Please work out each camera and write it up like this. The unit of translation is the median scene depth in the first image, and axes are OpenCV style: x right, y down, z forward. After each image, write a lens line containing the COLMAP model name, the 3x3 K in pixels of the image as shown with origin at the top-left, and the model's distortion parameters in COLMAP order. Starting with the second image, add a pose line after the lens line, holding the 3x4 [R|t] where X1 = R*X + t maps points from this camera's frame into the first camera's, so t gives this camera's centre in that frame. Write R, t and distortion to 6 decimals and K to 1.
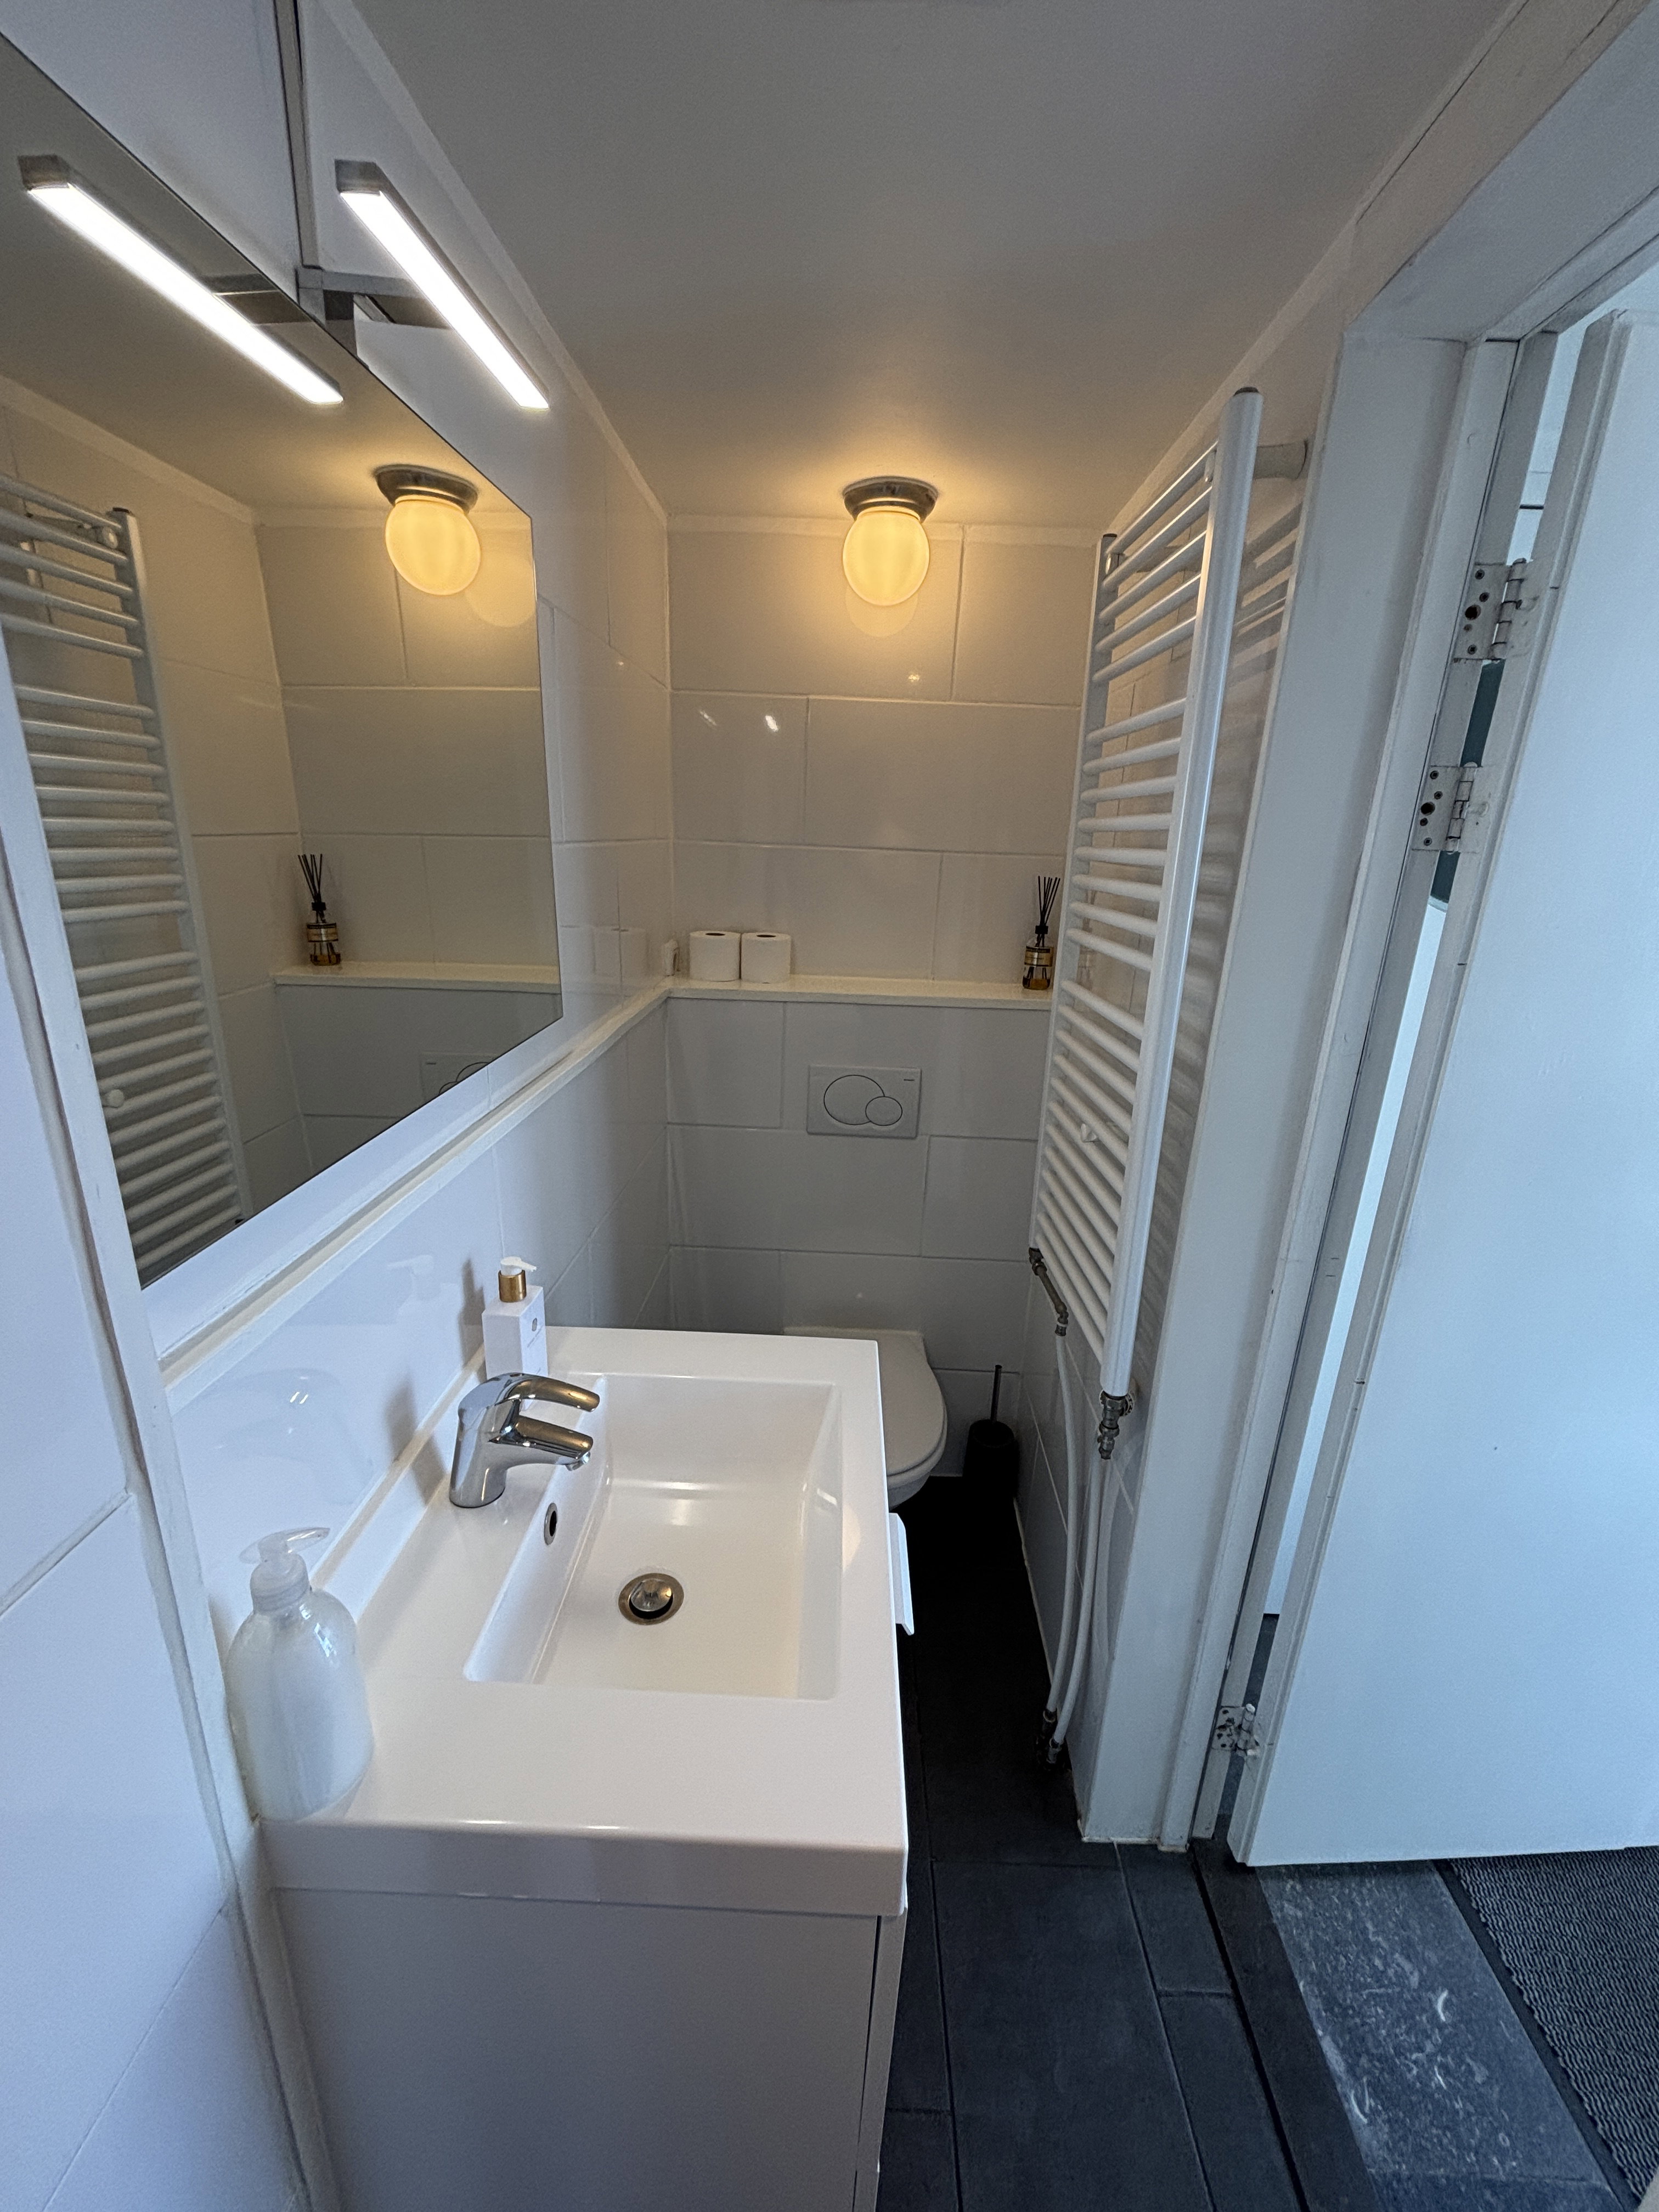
lens RADIAL K [[883.6, 0, 827.5], [0, 883.6, 1106.4], [0, 0, 1]] dist [-0.002854, -0.000475]
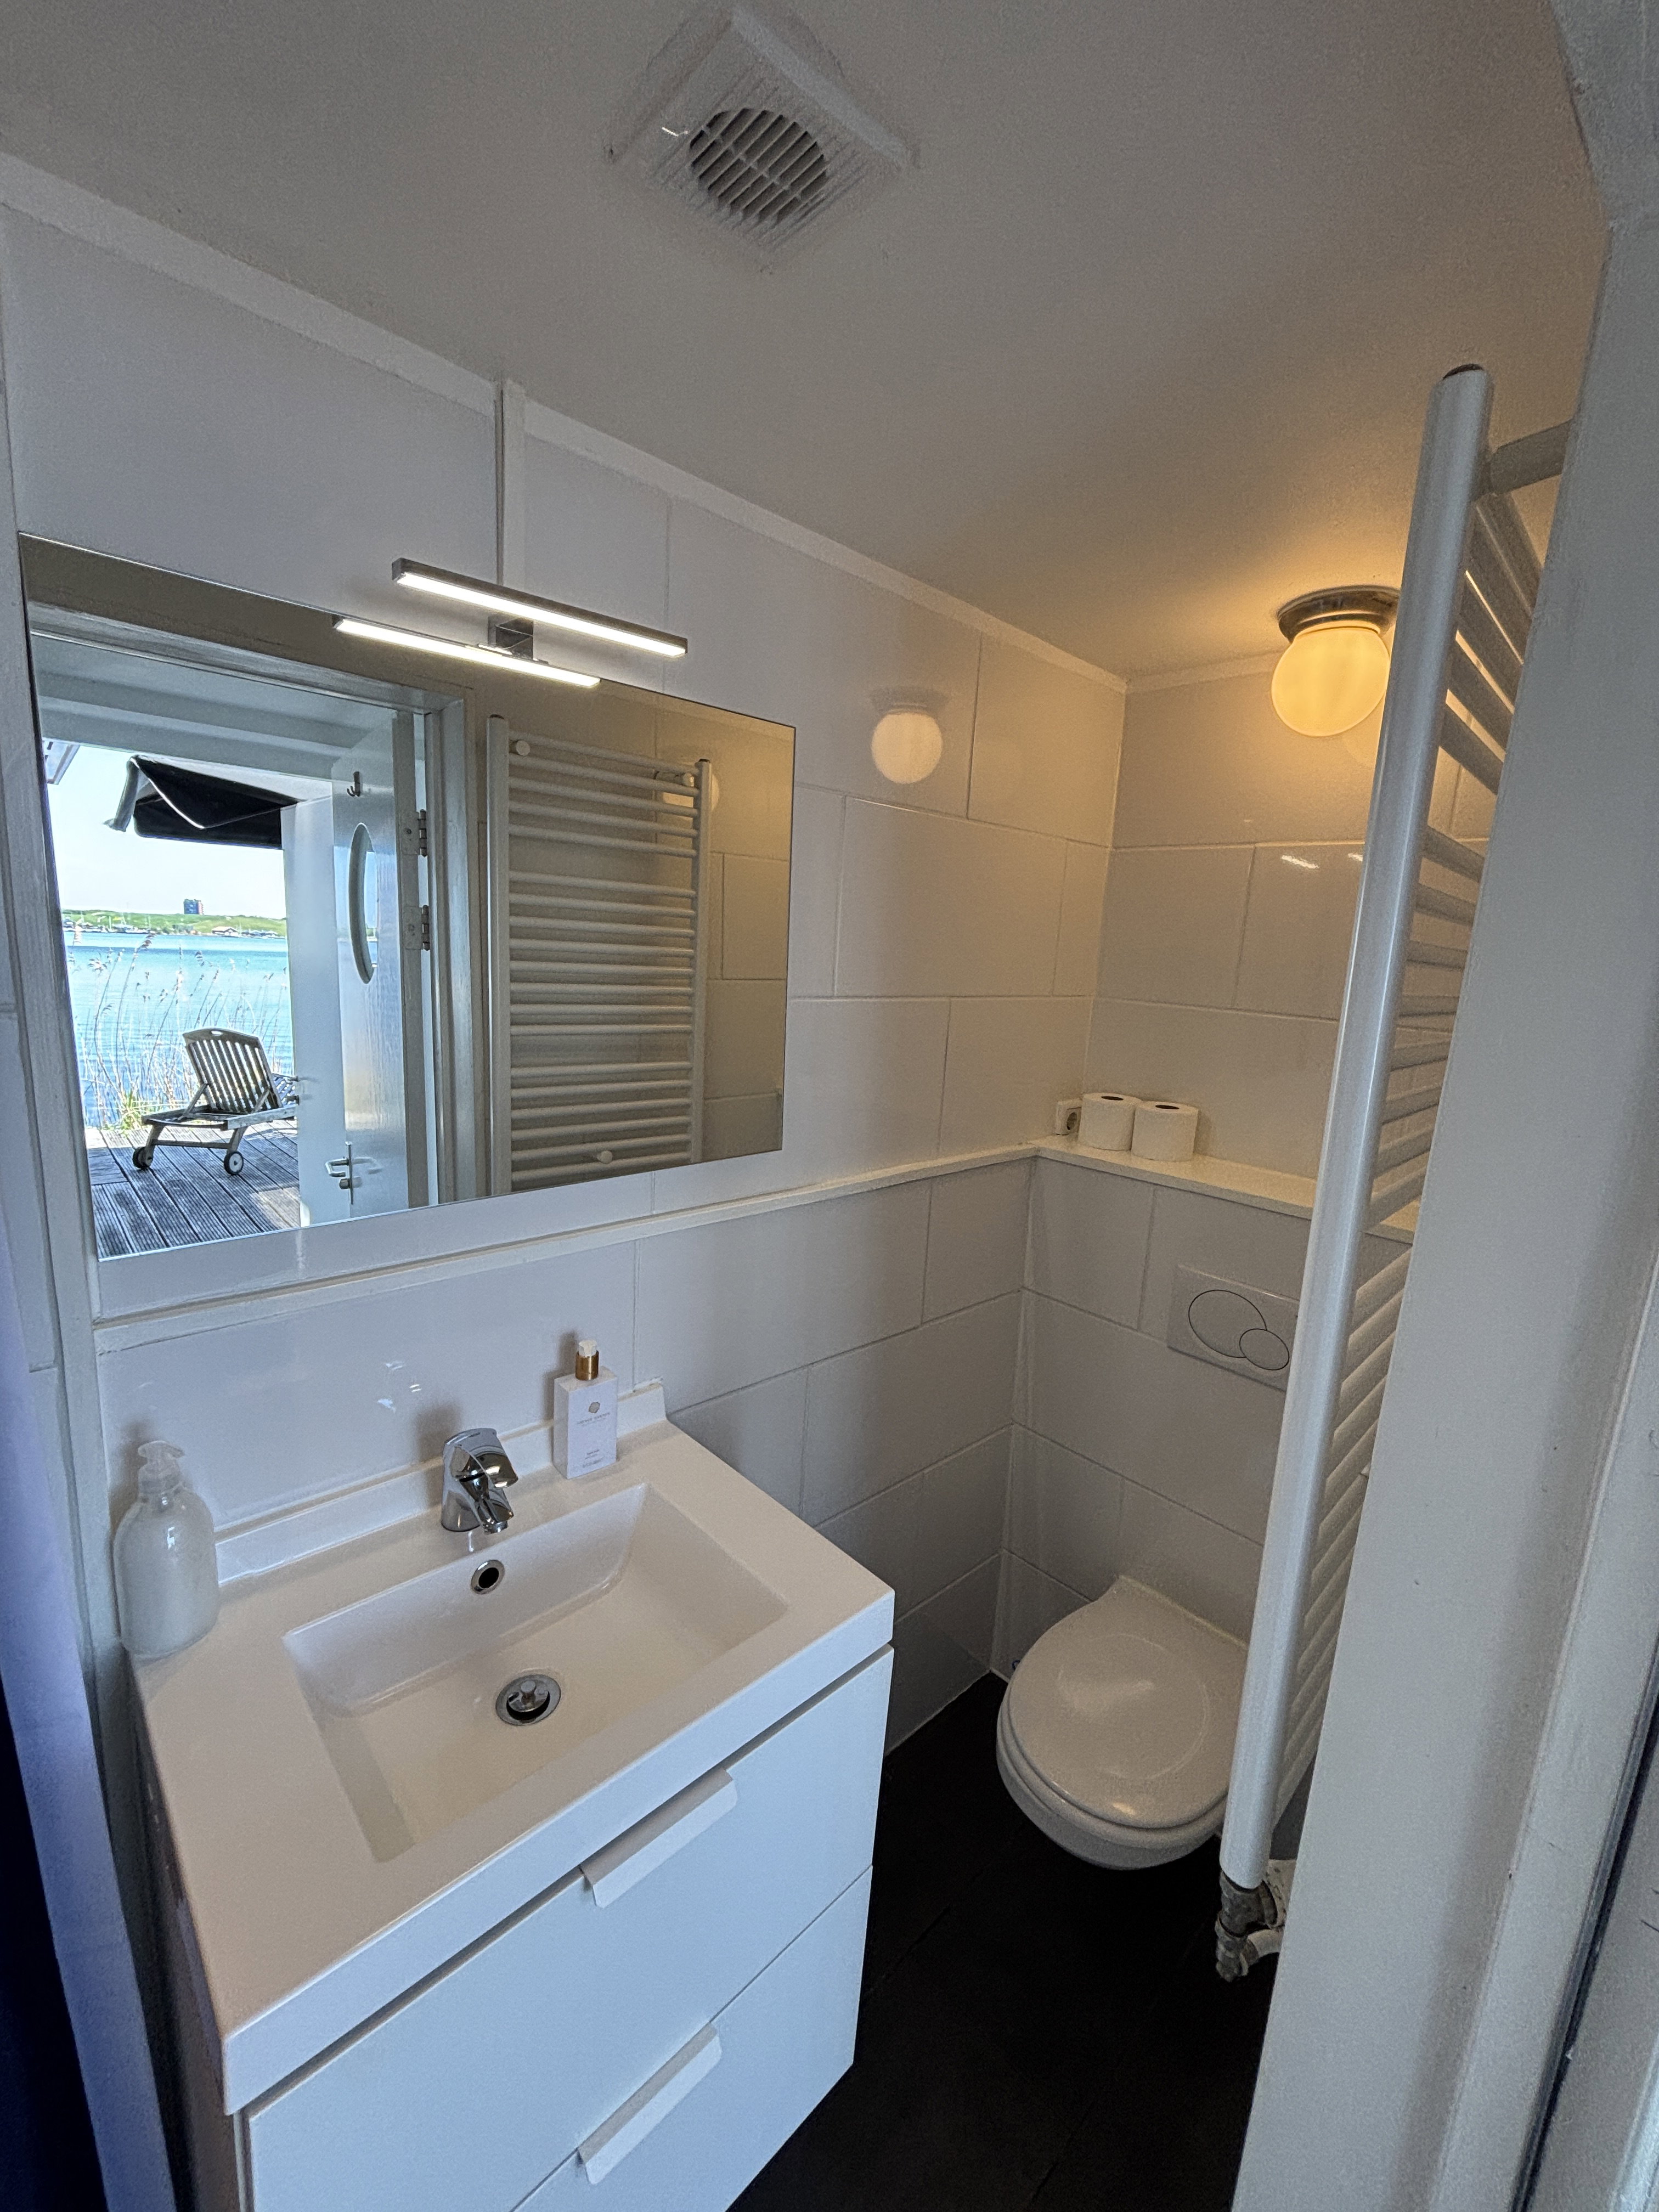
lens RADIAL K [[883.6, 0, 834.0], [0, 883.6, 1109.2], [0, 0, 1]] dist [-0.002854, -0.000475]
pose [[0.711189, 0.131726, -0.690549, 0.372400], [-0.235924, 0.970043, -0.057934, -0.077909], [0.662231, 0.204119, 0.720962, 0.187475]]
